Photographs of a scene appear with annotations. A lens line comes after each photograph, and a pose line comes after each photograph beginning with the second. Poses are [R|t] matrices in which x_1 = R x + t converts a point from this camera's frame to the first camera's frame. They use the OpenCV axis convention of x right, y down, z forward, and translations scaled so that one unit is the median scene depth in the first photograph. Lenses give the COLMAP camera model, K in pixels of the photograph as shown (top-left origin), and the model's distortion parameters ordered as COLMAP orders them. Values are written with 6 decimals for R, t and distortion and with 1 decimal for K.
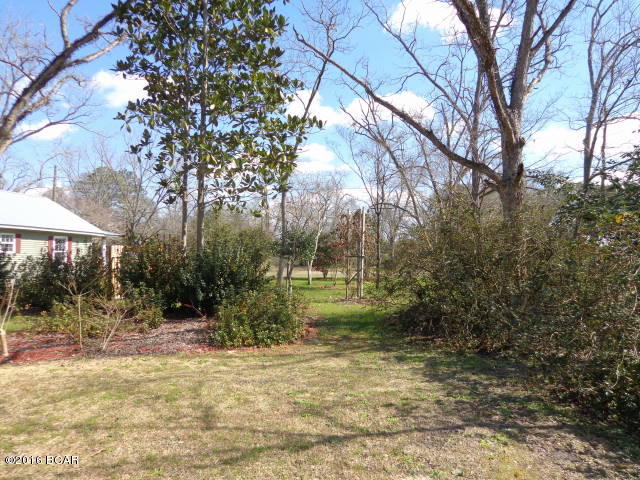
lens RADIAL K [[450.7, 0, 333.9], [0, 450.7, 239.9], [0, 0, 1]] dist [-0.009369, -0.003159]
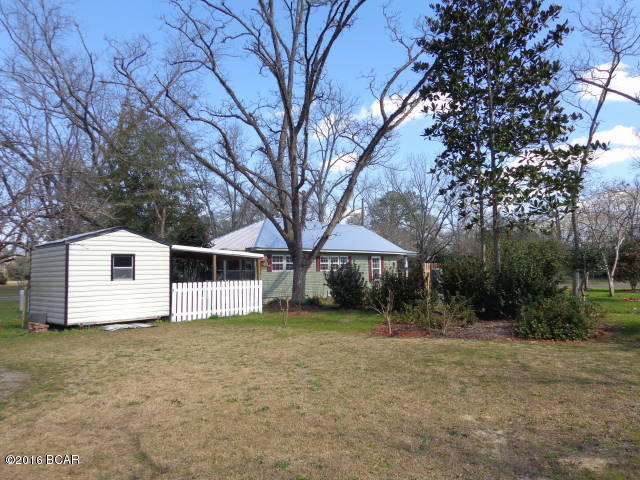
lens RADIAL K [[450.1, 0, 316.8], [0, 450.1, 233.3], [0, 0, 1]] dist [-0.000055, 0.002299]
pose [[0.799042, -0.071809, -0.596972, 0.049804], [0.046592, 0.997252, -0.057595, -0.018546], [0.599467, 0.018206, 0.800192, -0.284999]]
